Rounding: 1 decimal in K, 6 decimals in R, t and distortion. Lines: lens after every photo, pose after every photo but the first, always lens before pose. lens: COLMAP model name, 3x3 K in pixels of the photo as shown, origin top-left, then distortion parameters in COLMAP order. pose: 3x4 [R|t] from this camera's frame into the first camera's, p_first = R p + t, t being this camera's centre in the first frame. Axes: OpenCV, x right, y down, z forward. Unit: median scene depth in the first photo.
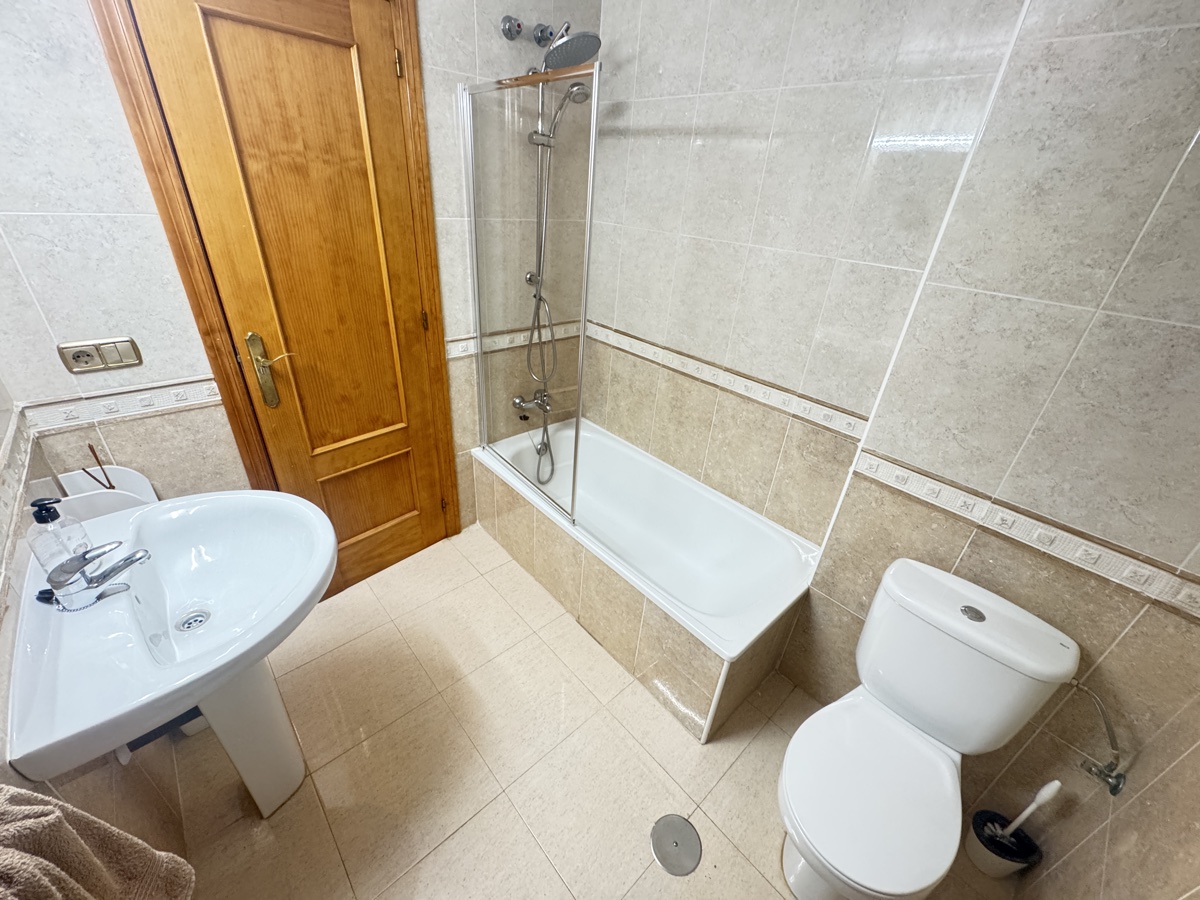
lens RADIAL K [[481.2, 0, 598.6], [0, 481.2, 454.5], [0, 0, 1]] dist [-0.001050, 0.000447]
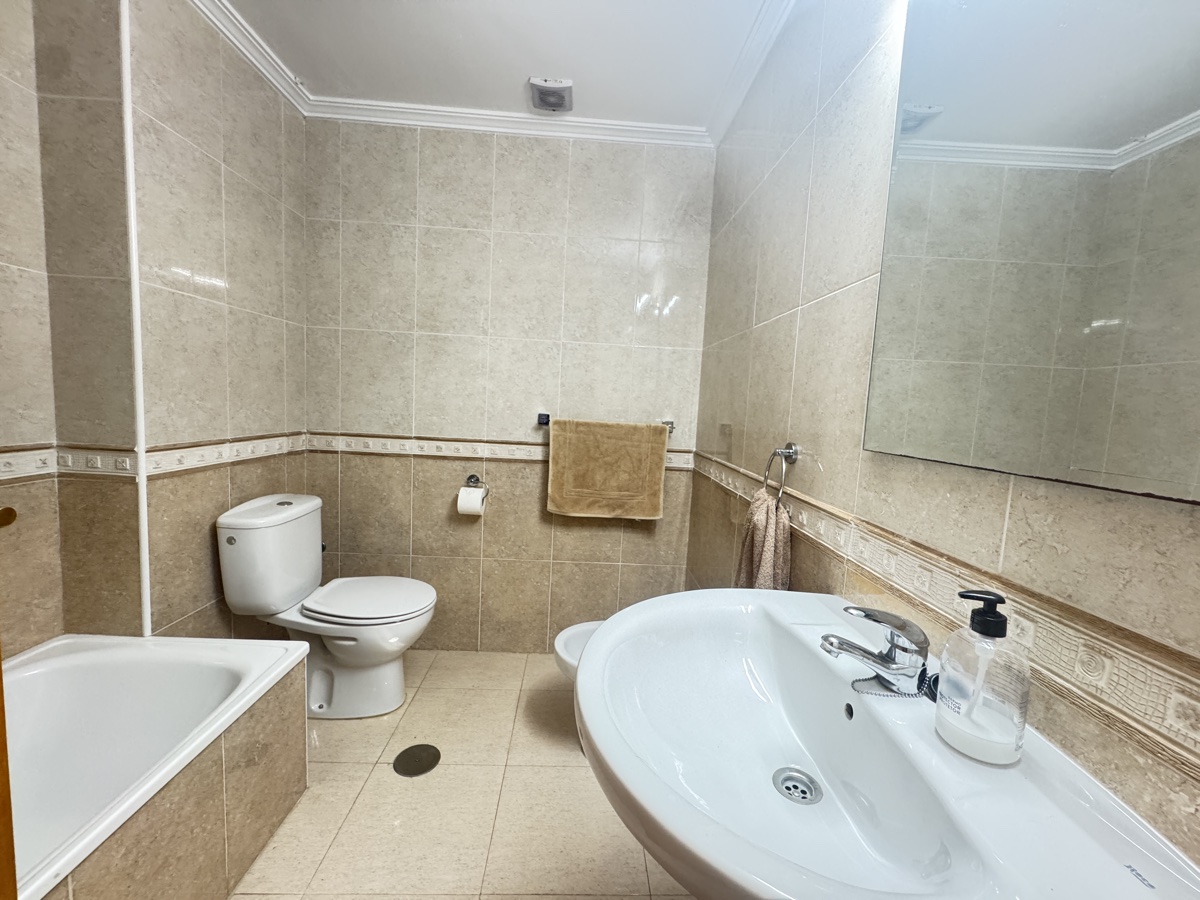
lens RADIAL K [[481.2, 0, 598.2], [0, 481.2, 449.1], [0, 0, 1]] dist [-0.001050, 0.000447]
pose [[-0.764032, -0.175612, 0.620818, -0.855835], [0.210420, 0.841803, 0.497083, -0.347106], [-0.609900, 0.510420, -0.606212, 1.176508]]
